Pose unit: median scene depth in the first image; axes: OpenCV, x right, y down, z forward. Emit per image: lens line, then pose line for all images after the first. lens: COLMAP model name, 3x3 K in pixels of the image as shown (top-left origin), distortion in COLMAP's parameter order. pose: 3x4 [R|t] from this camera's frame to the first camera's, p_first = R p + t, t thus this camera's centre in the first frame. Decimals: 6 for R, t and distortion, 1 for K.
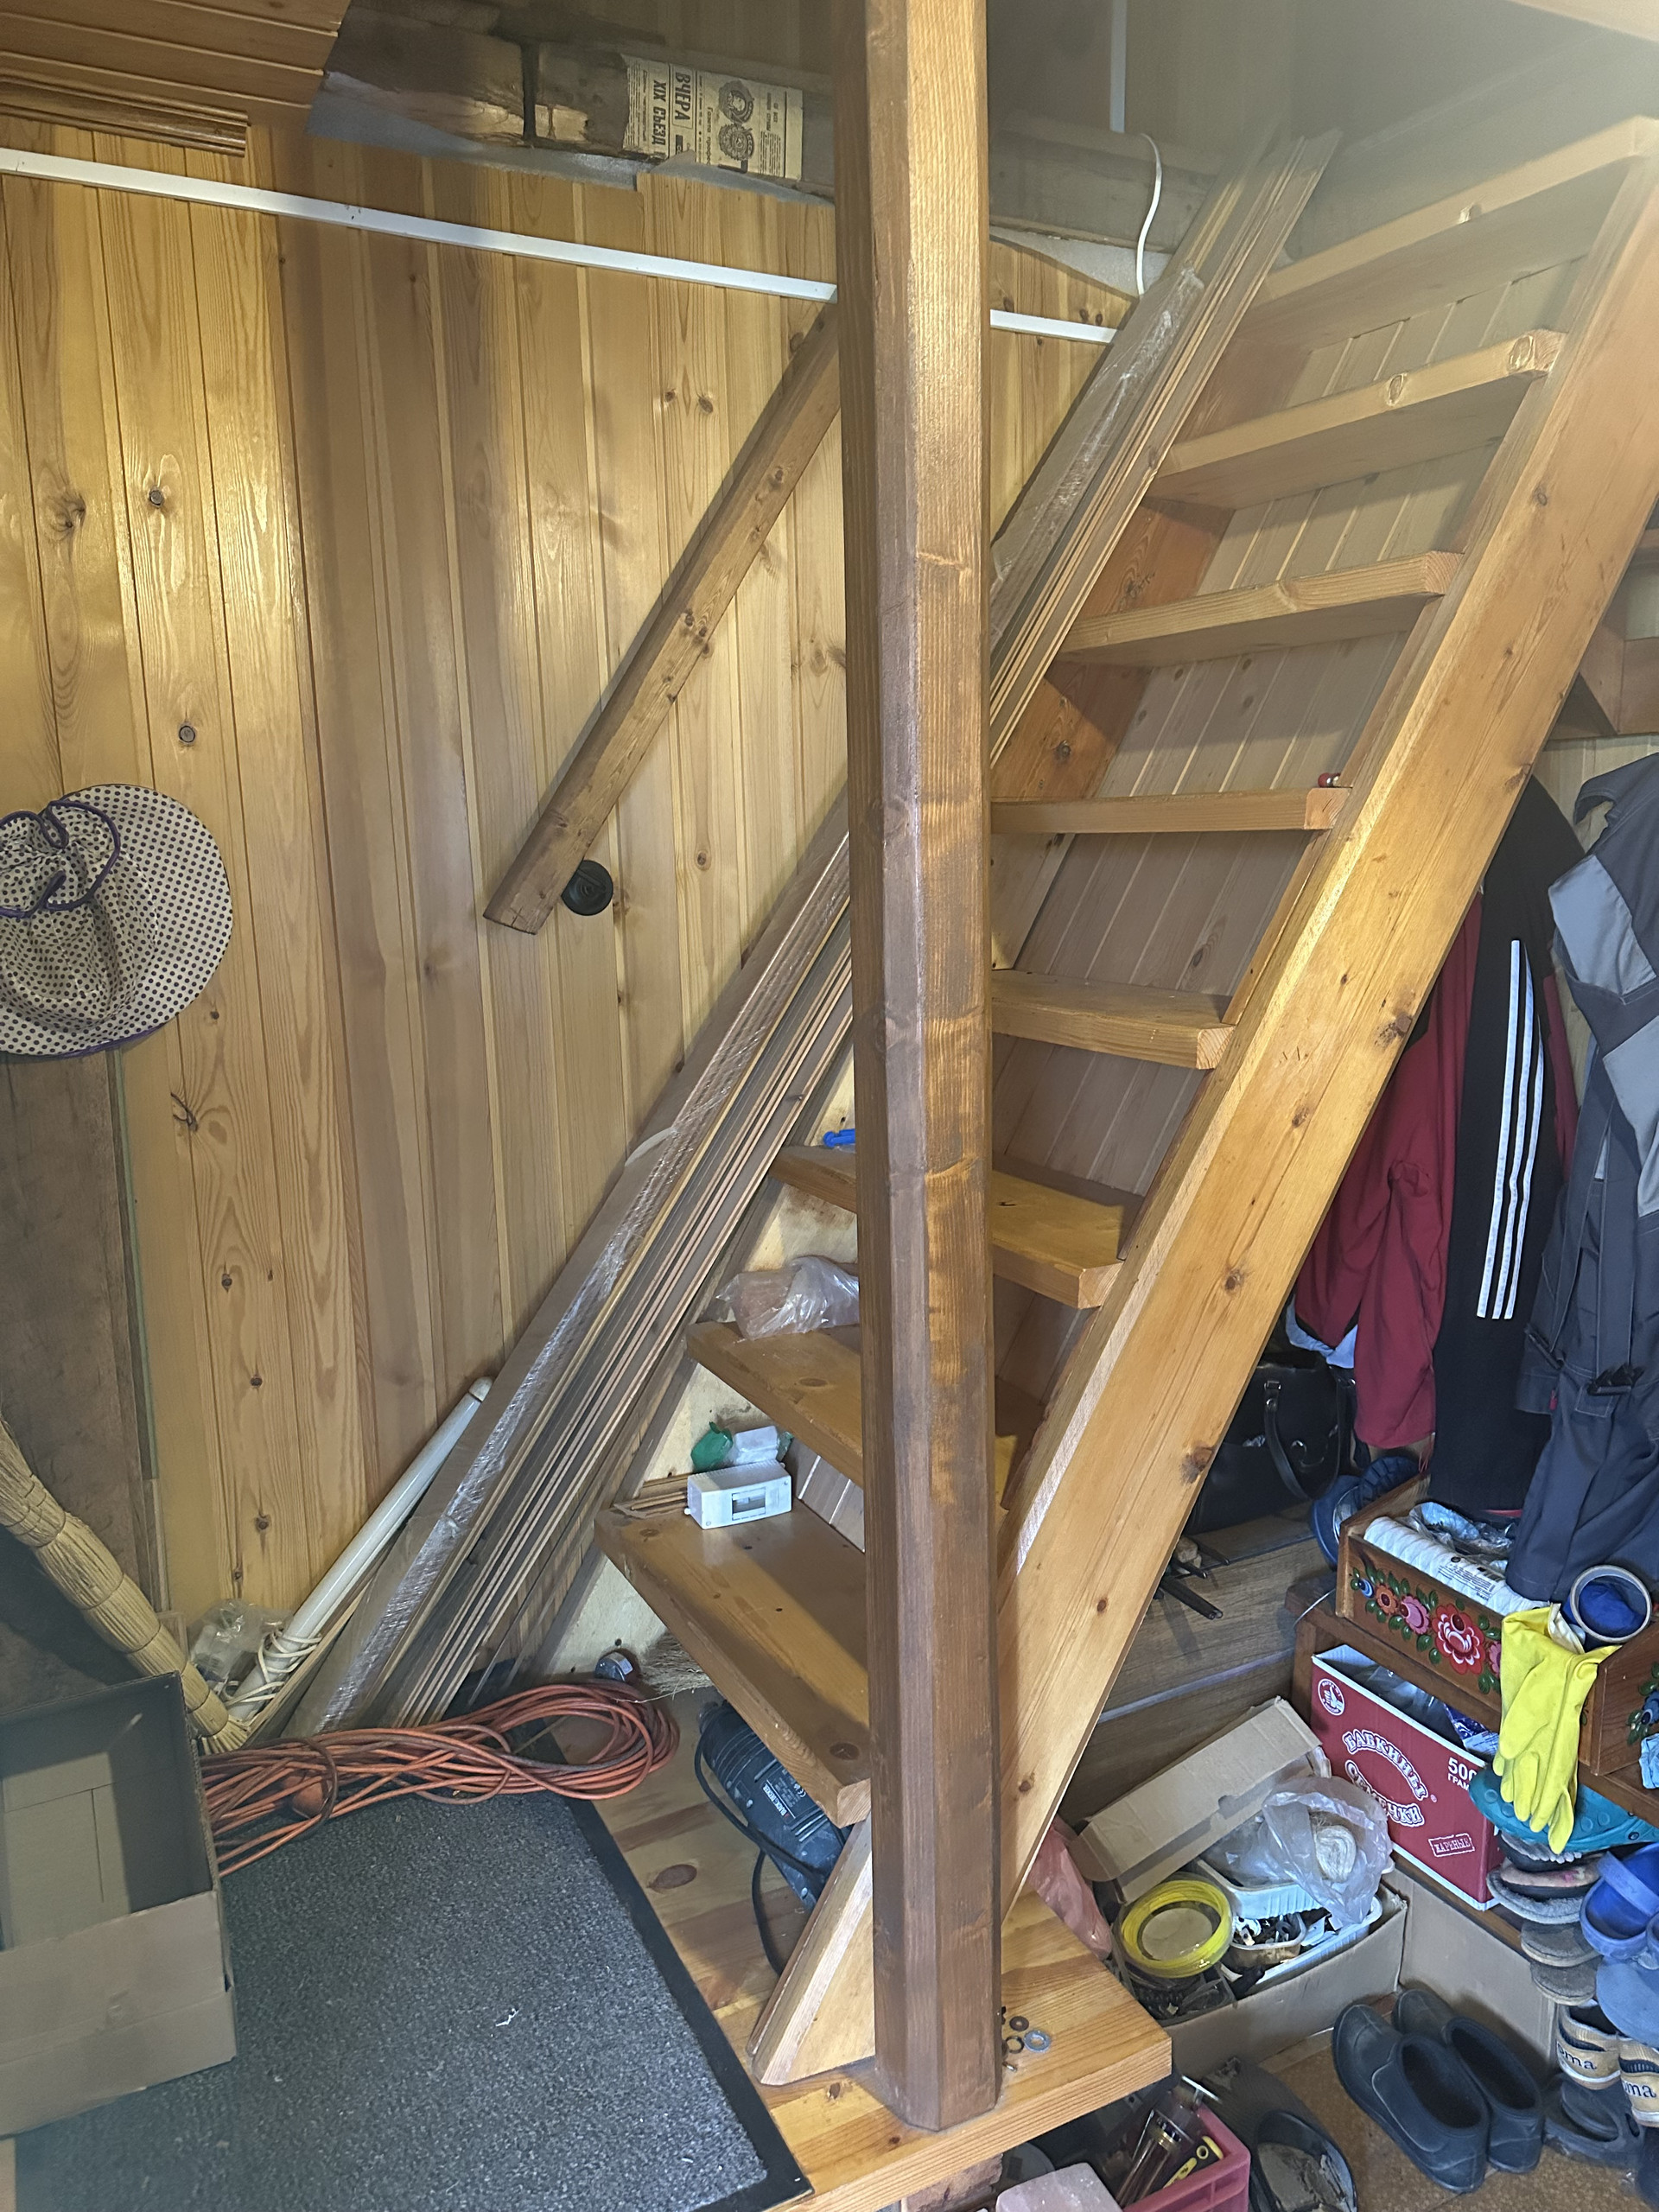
lens RADIAL K [[1573.0, 0, 843.0], [0, 1573.0, 1125.3], [0, 0, 1]] dist [0.051254, -0.046412]
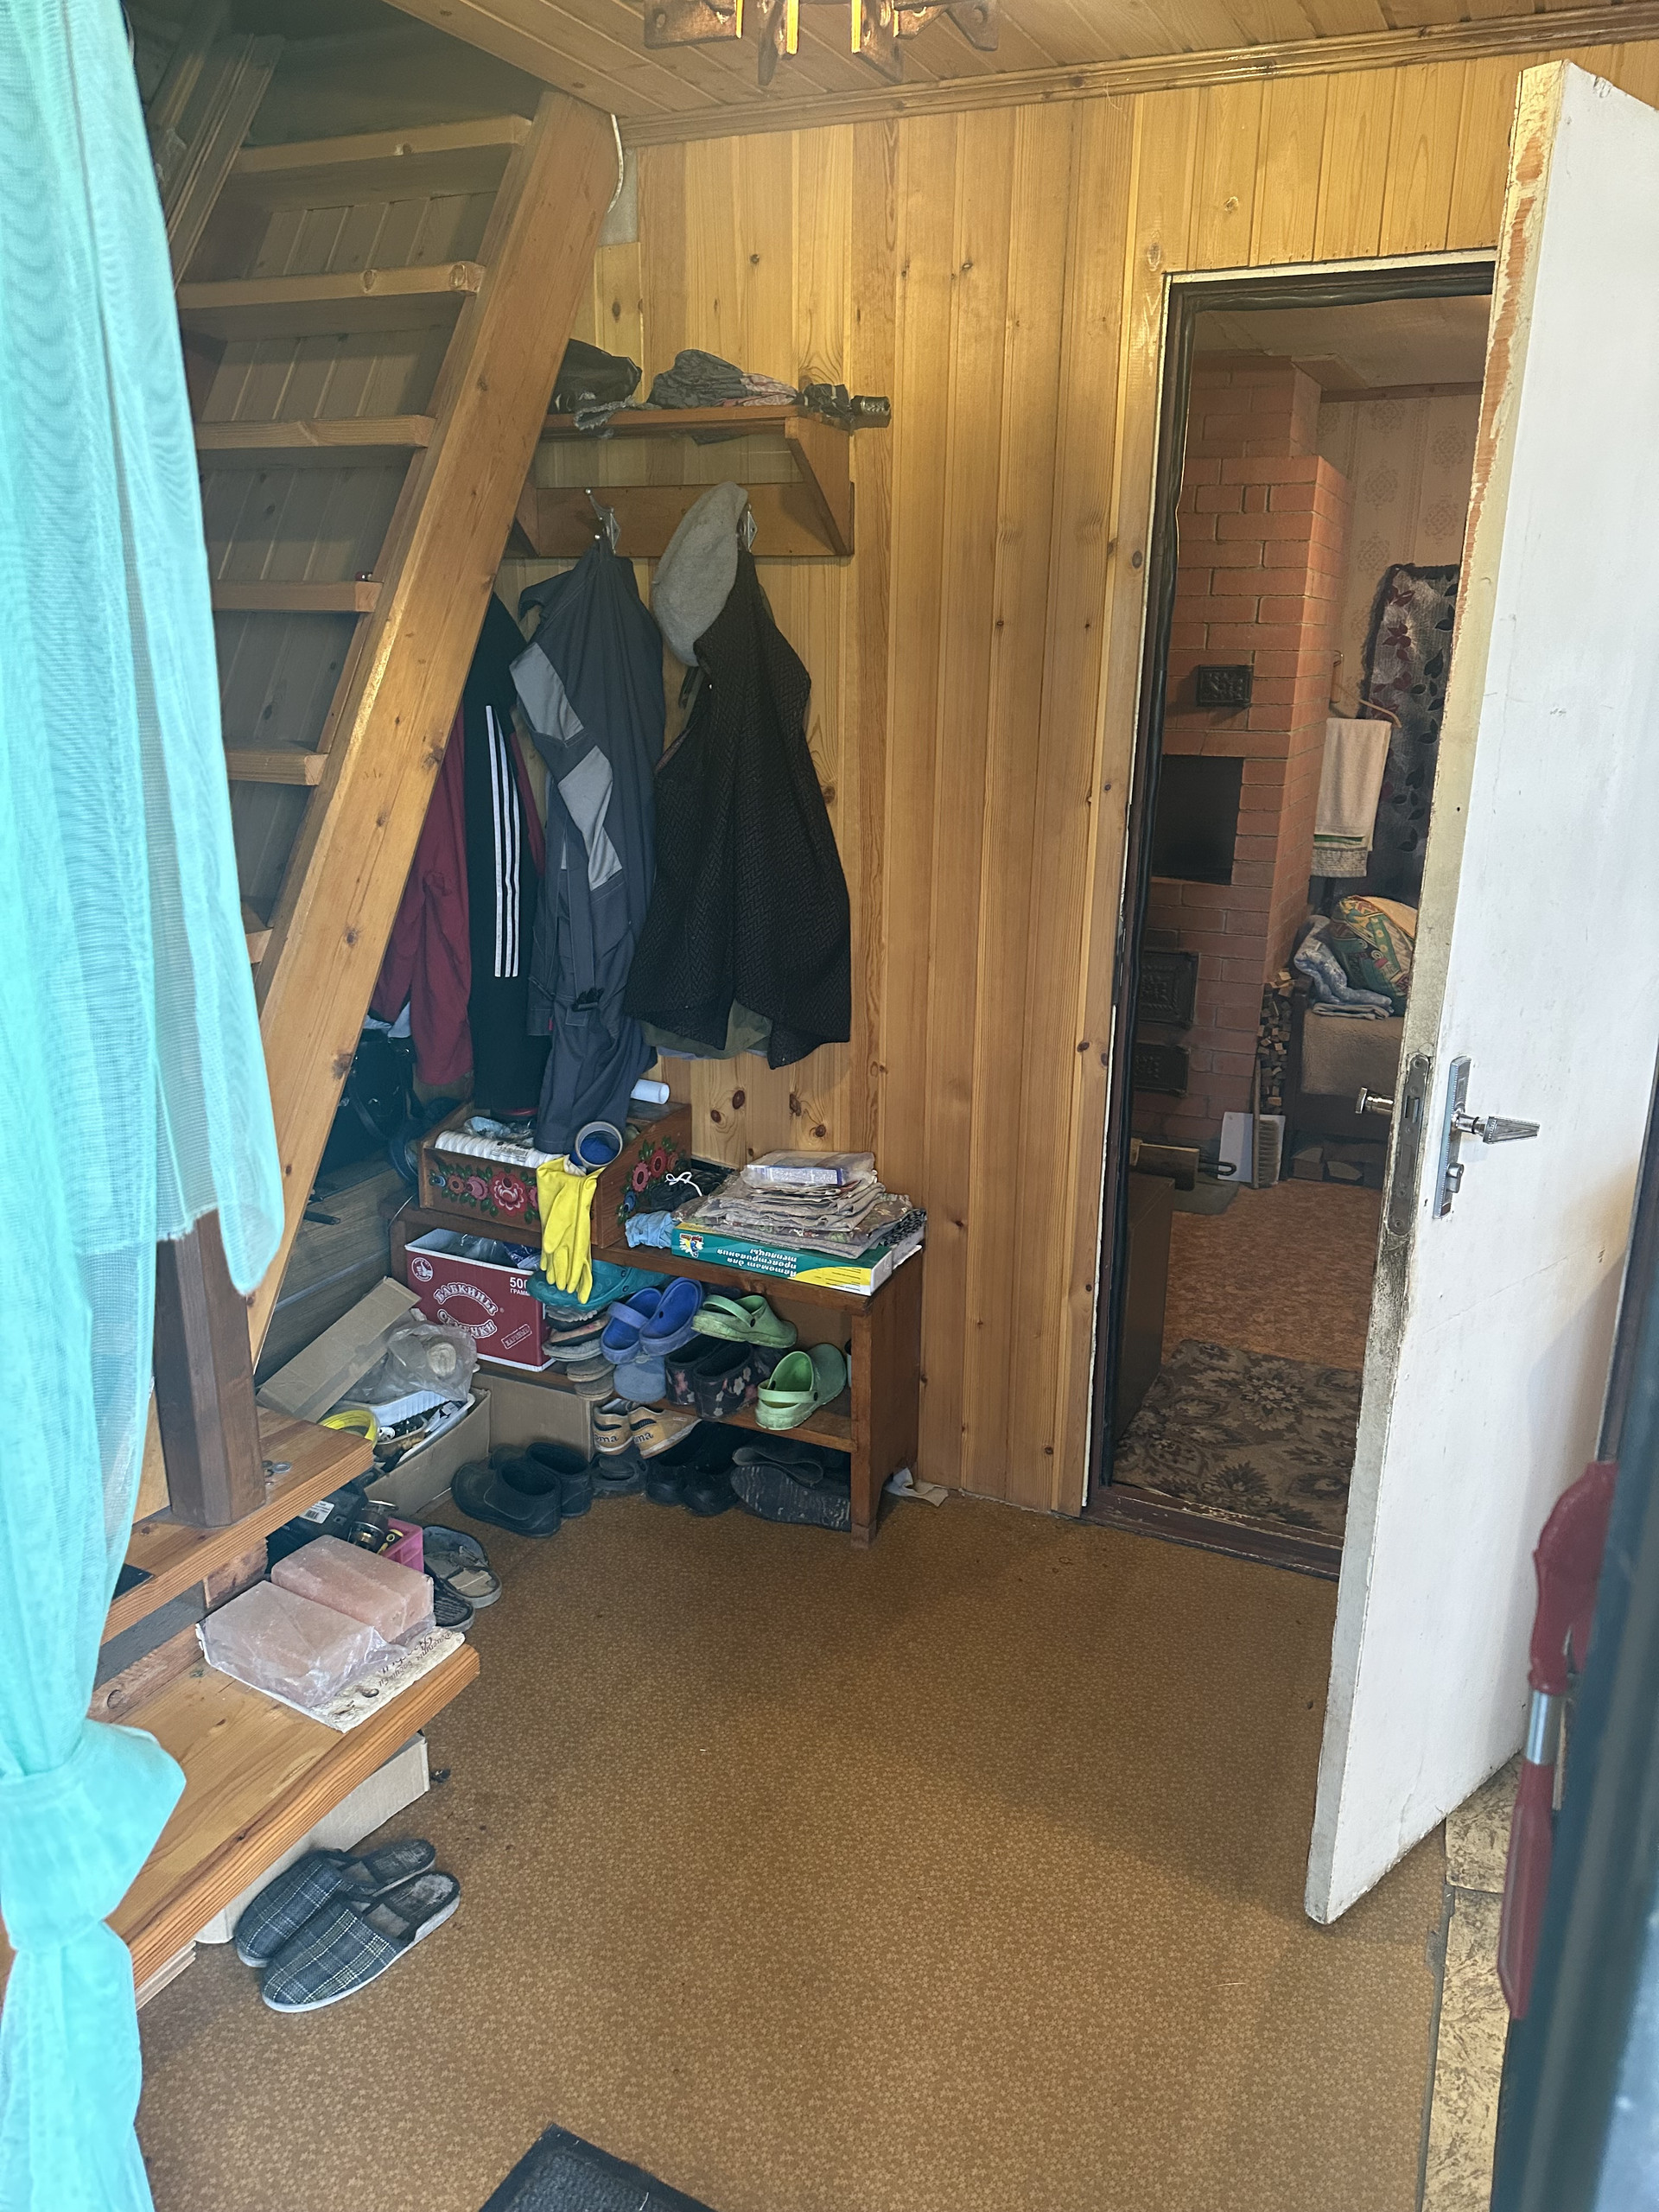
lens RADIAL K [[1573.0, 0, 822.9], [0, 1573.0, 1102.8], [0, 0, 1]] dist [0.051254, -0.046412]
pose [[0.801748, -0.140762, 0.580849, -0.215193], [0.080355, 0.988433, 0.128621, 0.080613], [-0.592236, -0.056447, 0.803785, -0.336681]]
